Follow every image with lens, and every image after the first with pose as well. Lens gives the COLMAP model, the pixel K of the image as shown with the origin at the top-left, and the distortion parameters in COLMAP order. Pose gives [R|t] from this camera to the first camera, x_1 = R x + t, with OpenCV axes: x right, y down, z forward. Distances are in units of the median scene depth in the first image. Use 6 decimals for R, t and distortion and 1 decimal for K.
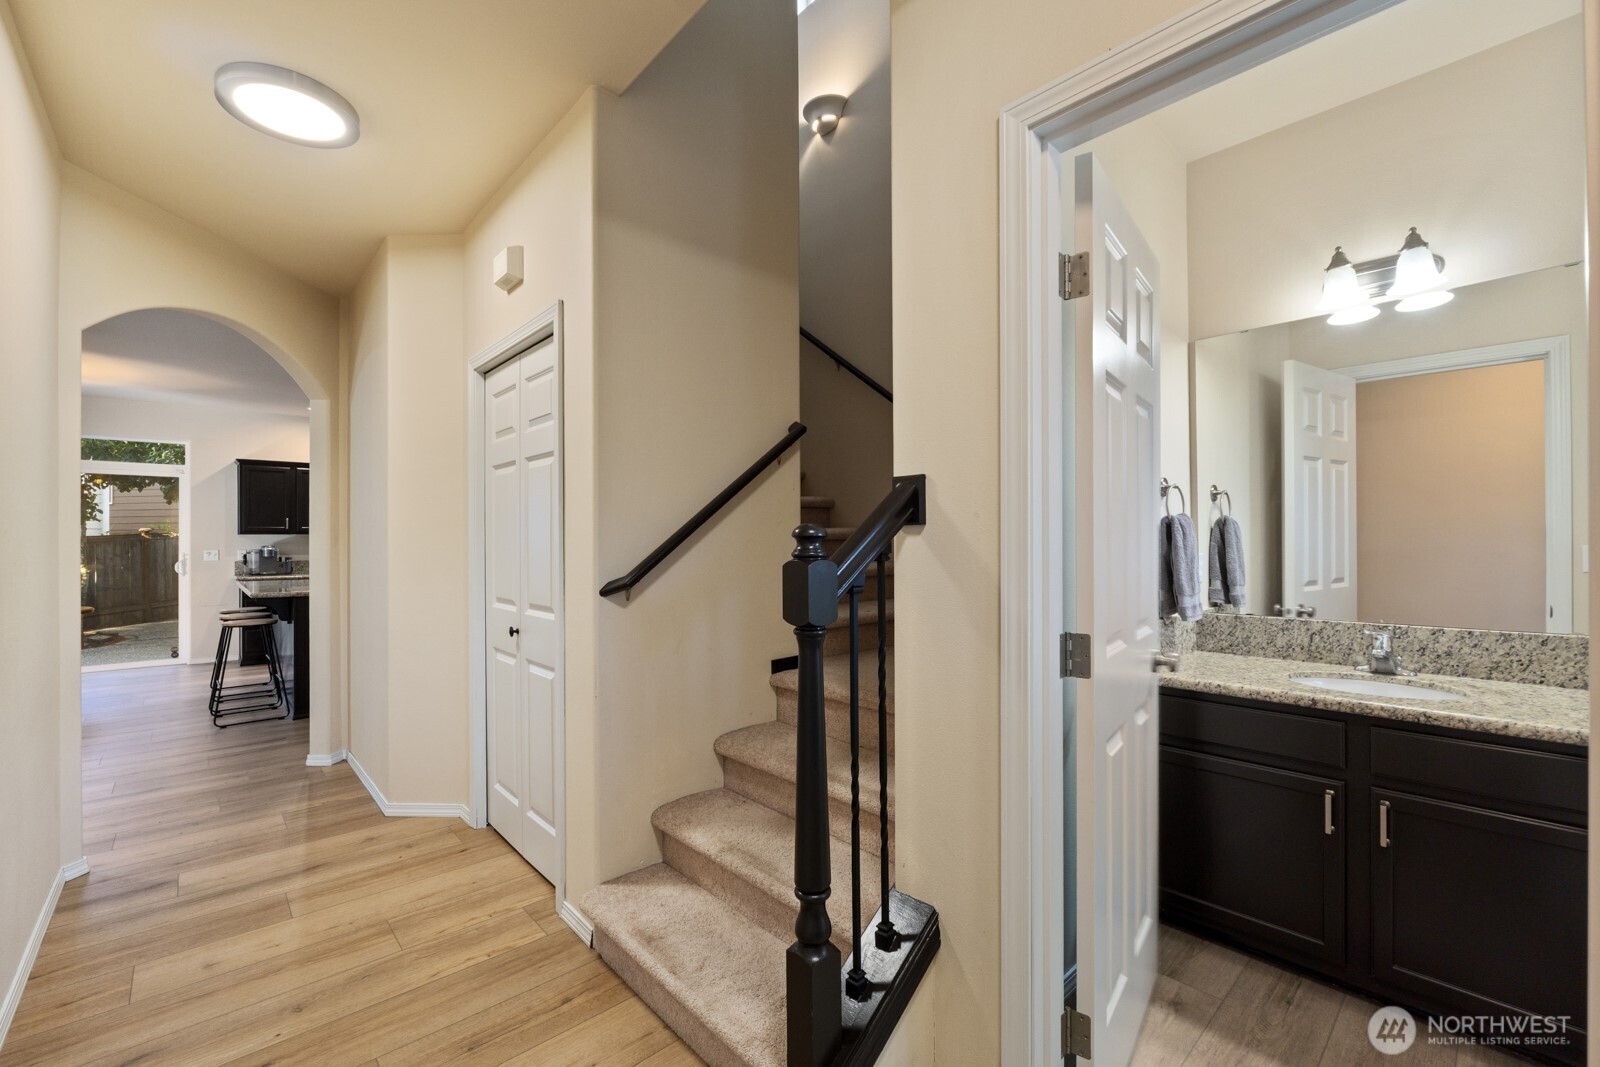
lens RADIAL K [[663.1, 0, 807.6], [0, 663.1, 530.6], [0, 0, 1]] dist [-0.005795, -0.000024]
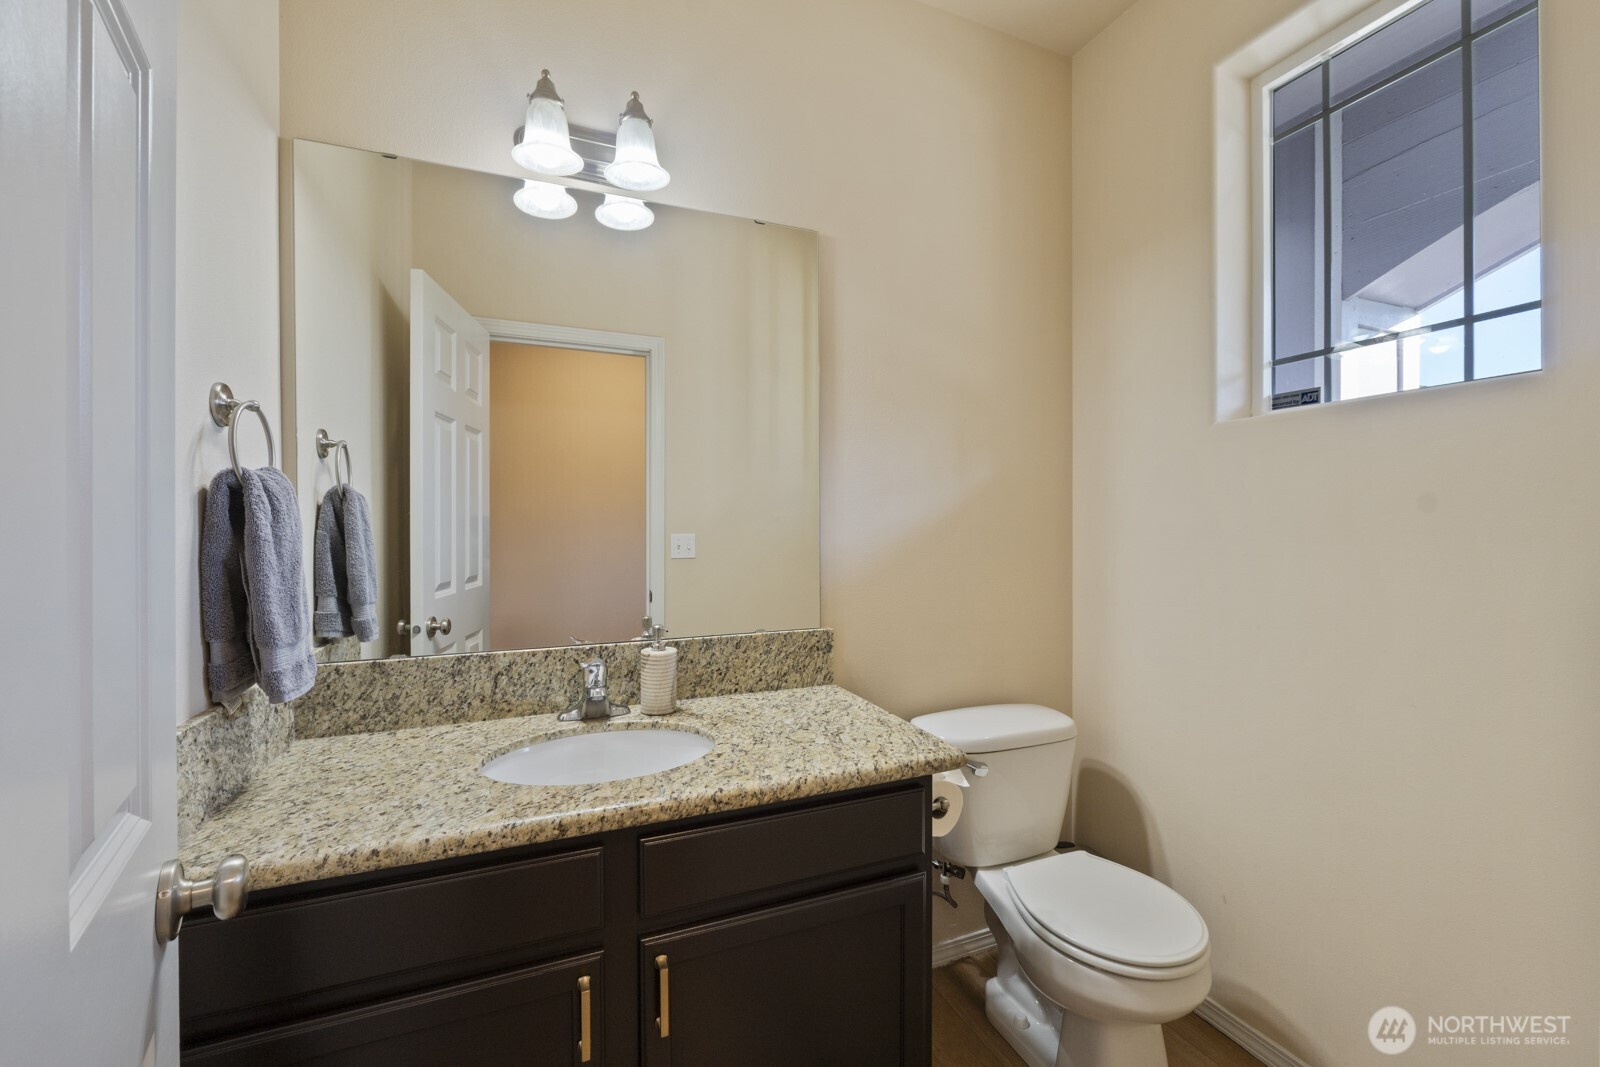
lens RADIAL K [[645.7, 0, 800.3], [0, 645.7, 539.8], [0, 0, 1]] dist [-0.008069, 0.000161]
pose [[0.321727, -0.012050, 0.946756, 0.267123], [-0.015606, 0.999716, 0.018027, 0.011038], [-0.946704, -0.020575, 0.321448, 0.516476]]
